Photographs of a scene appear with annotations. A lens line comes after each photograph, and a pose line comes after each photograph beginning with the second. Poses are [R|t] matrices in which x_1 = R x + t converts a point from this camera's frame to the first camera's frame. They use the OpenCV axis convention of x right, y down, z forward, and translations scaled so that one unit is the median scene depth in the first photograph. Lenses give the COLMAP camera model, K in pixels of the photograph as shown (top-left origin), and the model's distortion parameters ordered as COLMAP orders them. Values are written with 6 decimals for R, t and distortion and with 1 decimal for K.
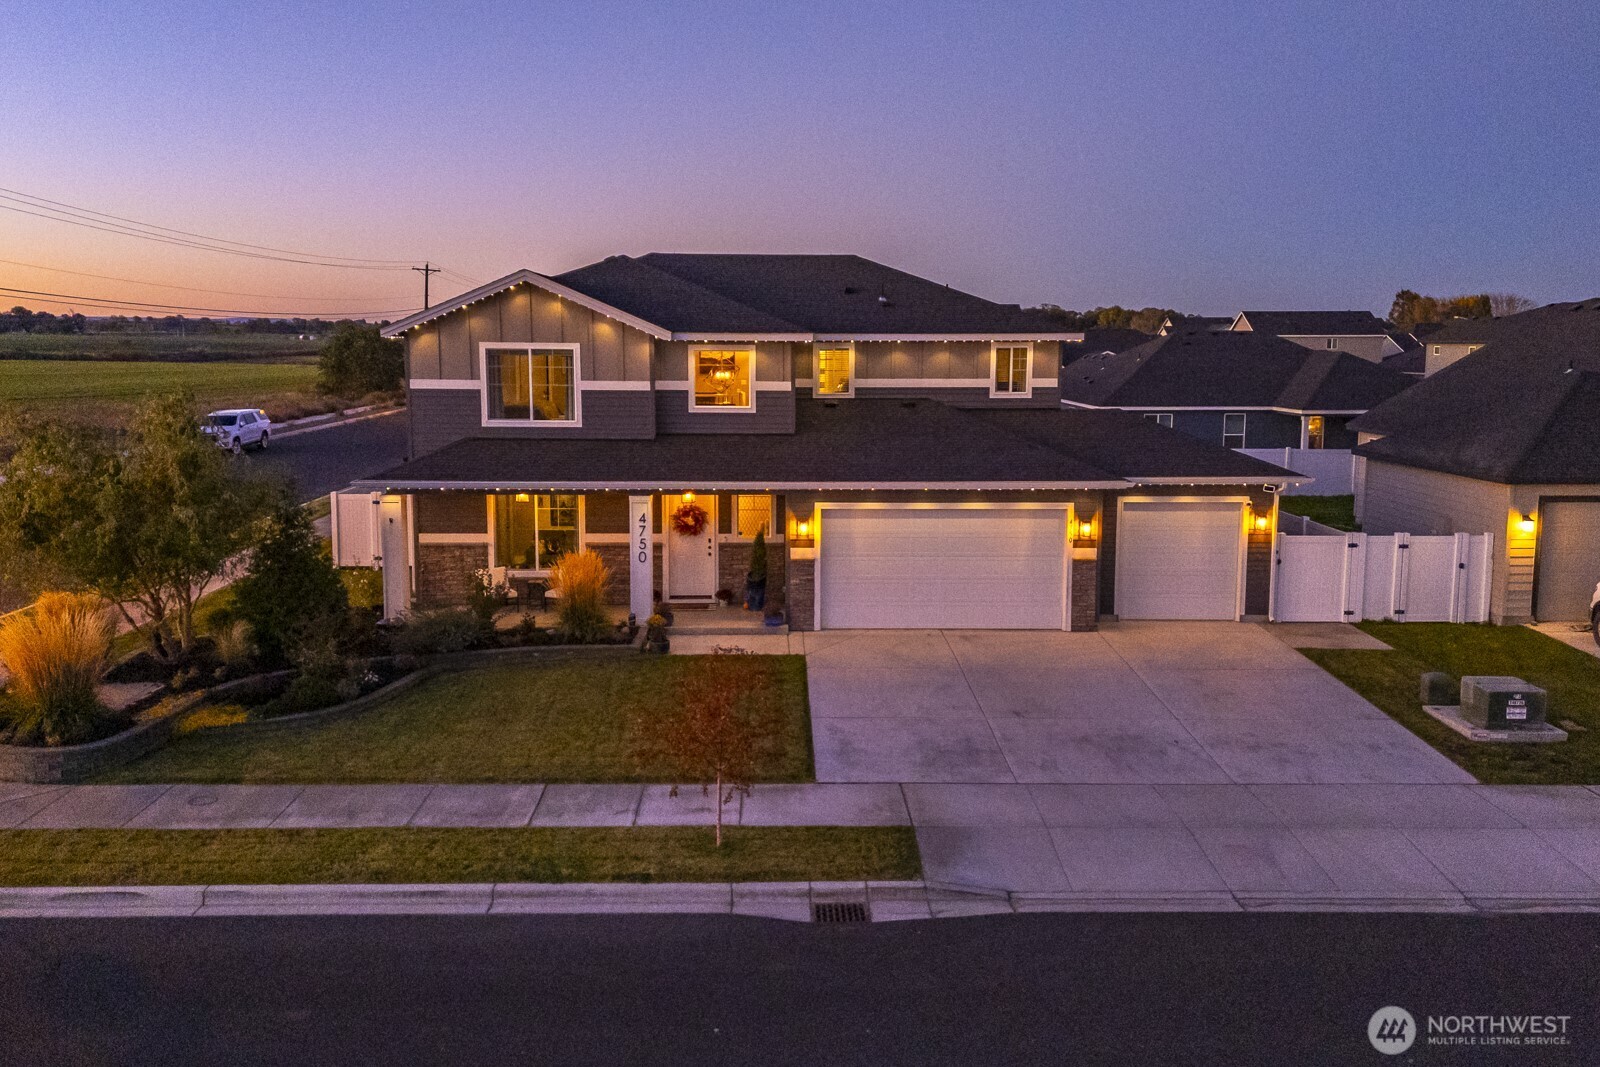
lens RADIAL K [[1156.3, 0, 806.3], [0, 1156.3, 528.1], [0, 0, 1]] dist [0.093176, -0.112985]
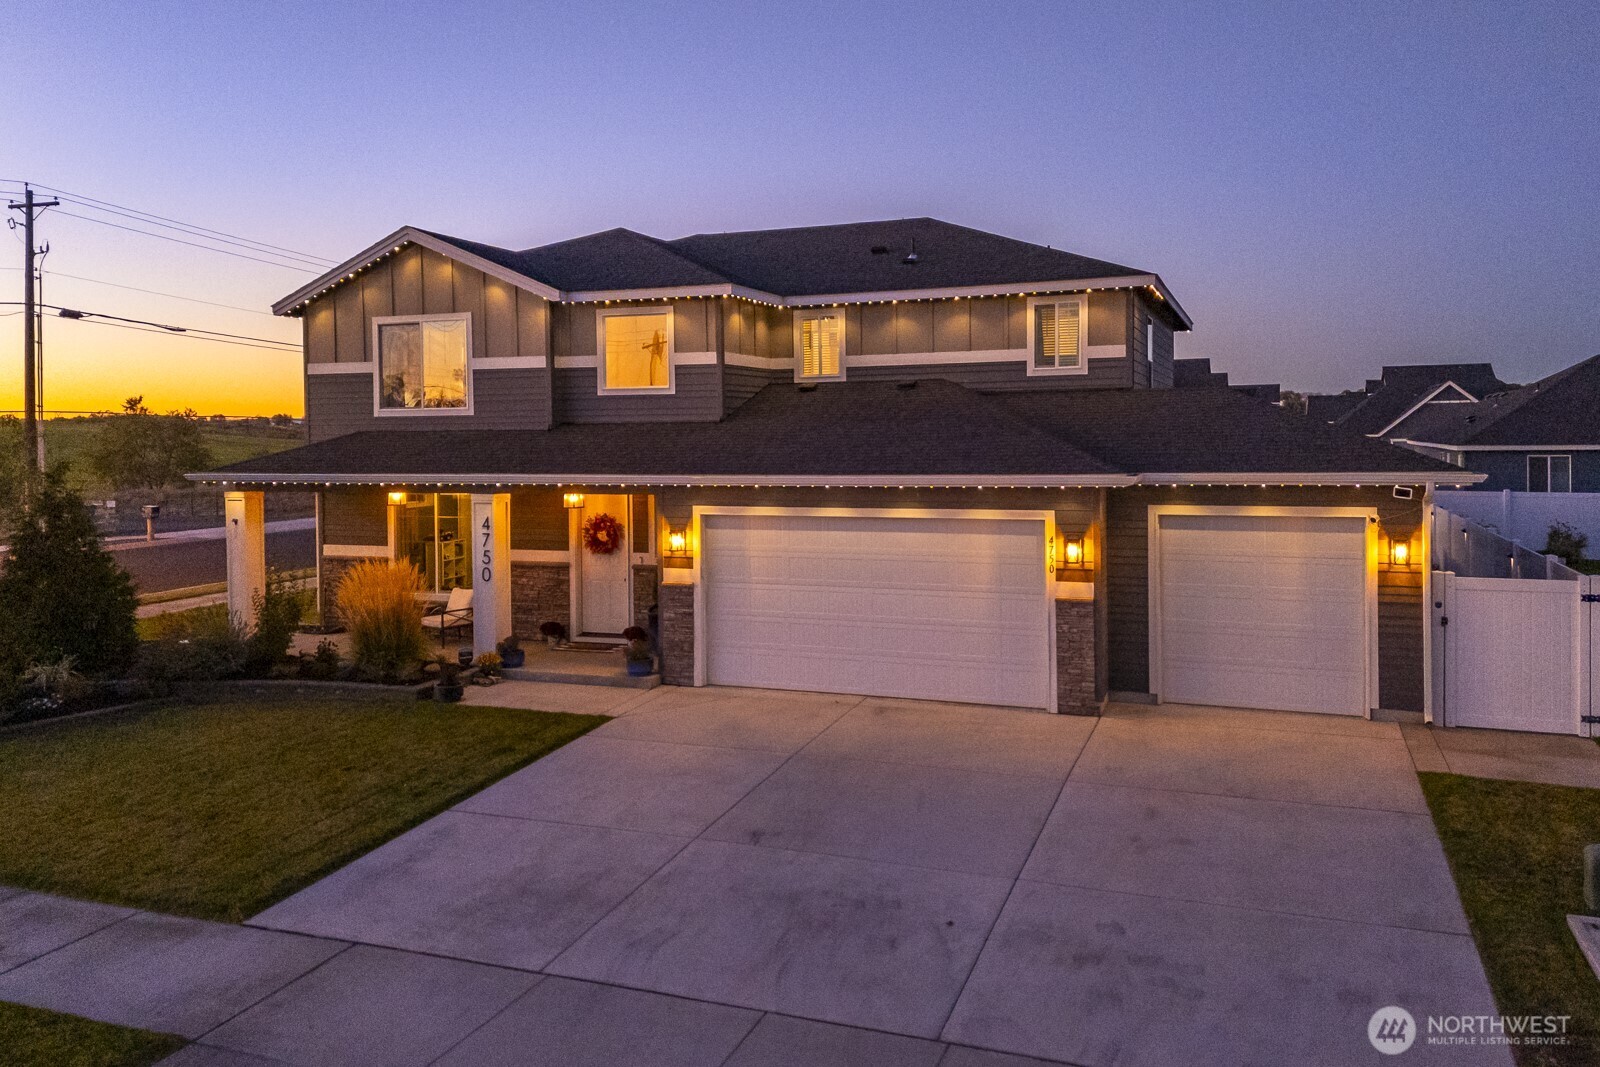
lens RADIAL K [[1151.1, 0, 799.4], [0, 1151.1, 482.8], [0, 0, 1]] dist [0.088720, -0.111647]
pose [[0.936331, 0.003242, -0.351104, 0.311413], [-0.038483, 0.994881, -0.093439, 0.027394], [0.349004, 0.101001, 0.931662, 0.338661]]
